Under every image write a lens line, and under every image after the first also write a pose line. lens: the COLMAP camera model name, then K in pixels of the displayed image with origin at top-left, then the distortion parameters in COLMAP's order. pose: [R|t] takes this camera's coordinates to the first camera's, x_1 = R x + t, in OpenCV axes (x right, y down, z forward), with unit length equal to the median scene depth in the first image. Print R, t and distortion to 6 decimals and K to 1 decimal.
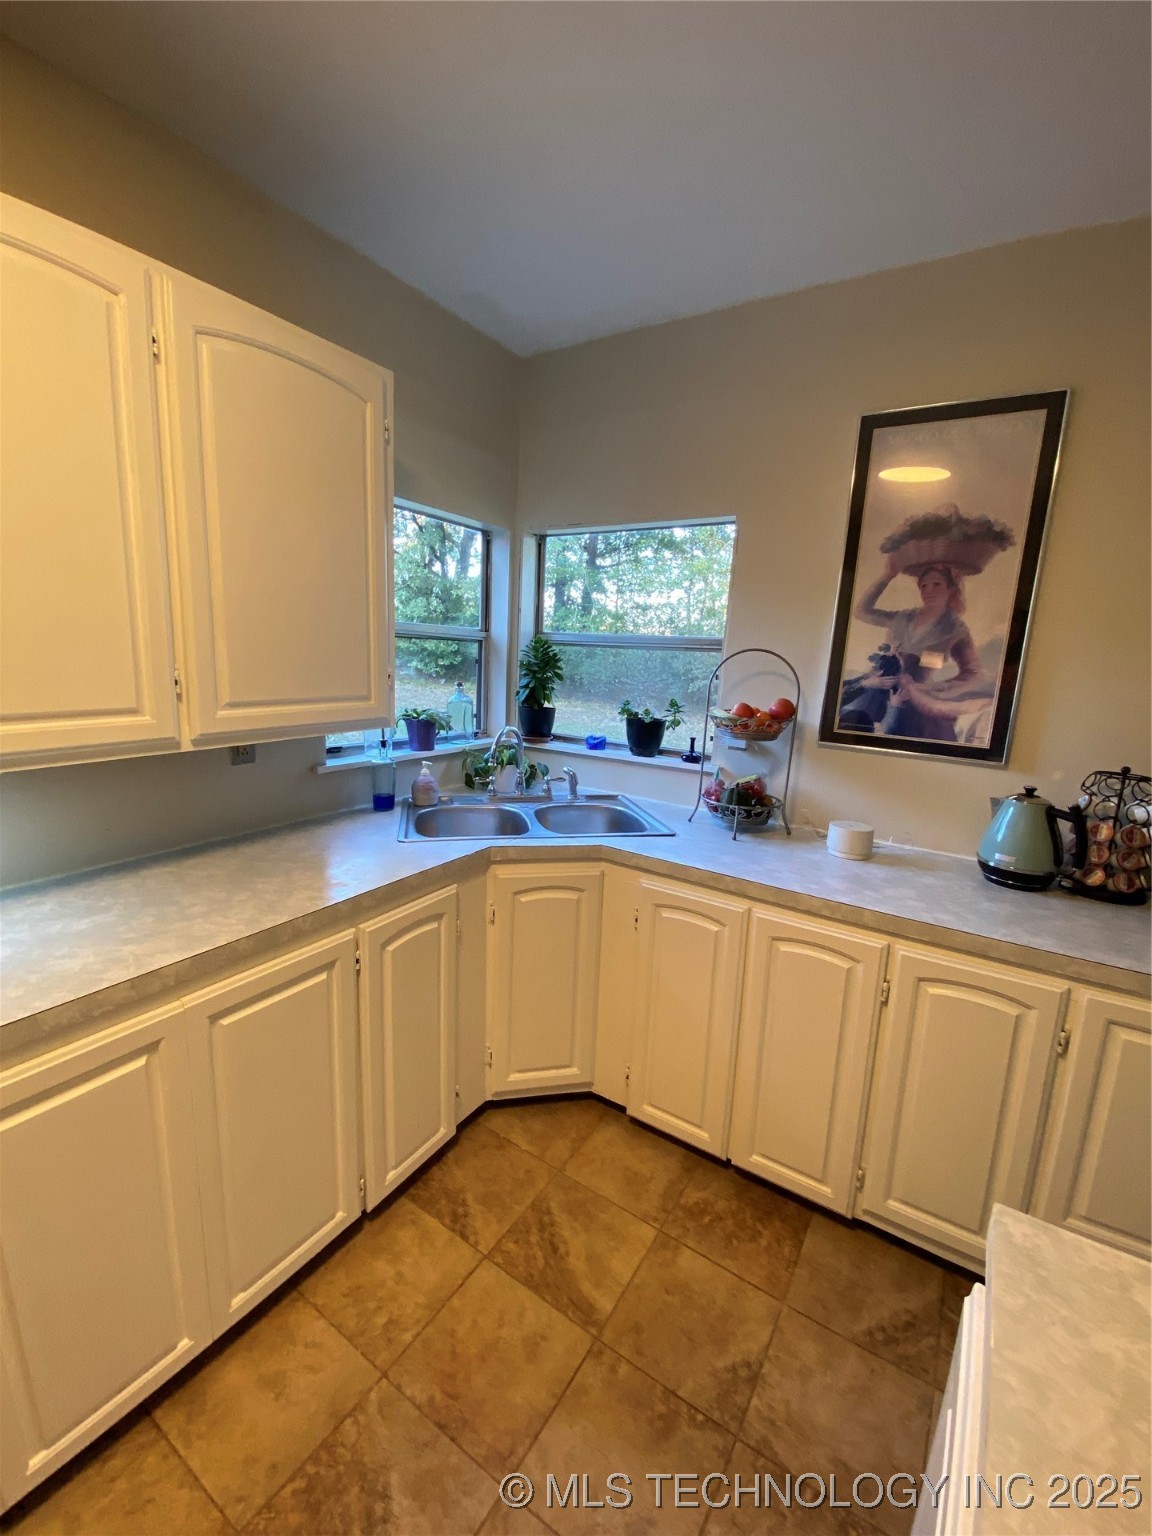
lens RADIAL K [[632.0, 0, 571.4], [0, 632.0, 756.0], [0, 0, 1]] dist [-0.000019, -0.014300]
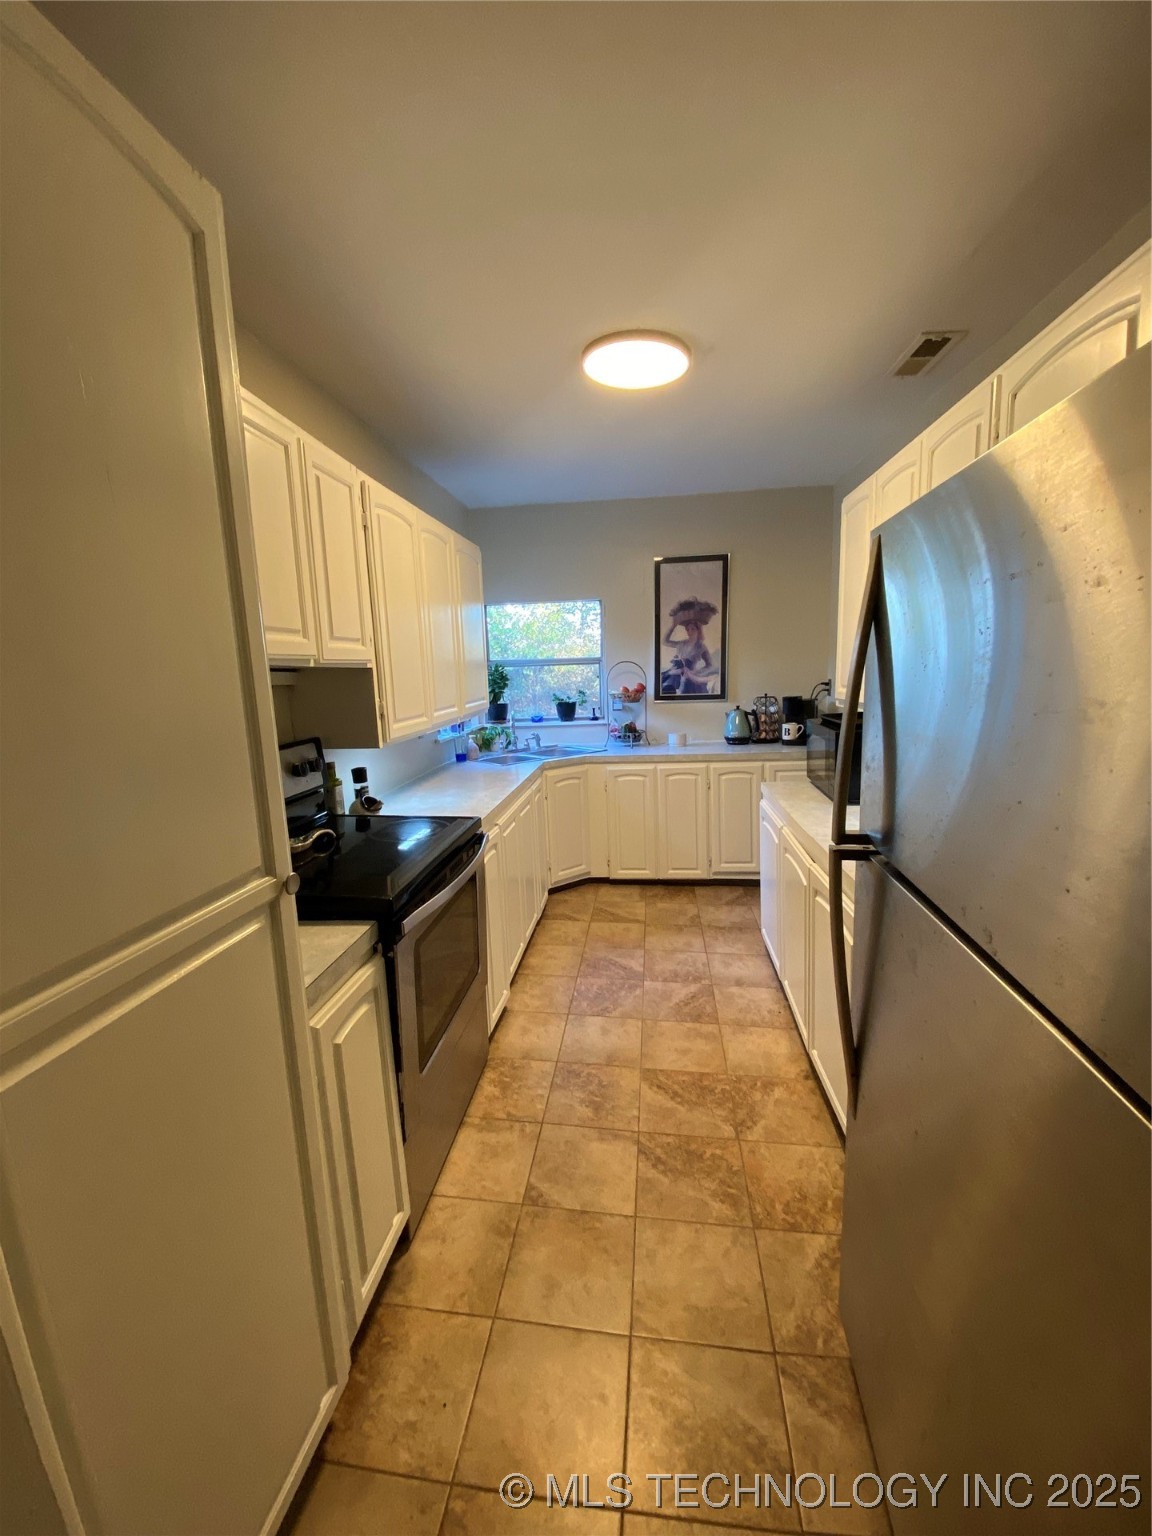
lens RADIAL K [[632.0, 0, 571.4], [0, 632.0, 756.0], [0, 0, 1]] dist [-0.000019, -0.014300]
pose [[0.895539, -0.137790, 0.423112, -0.929937], [0.149239, 0.988782, 0.006133, 0.123882], [-0.419211, 0.057653, 0.906056, -0.972115]]
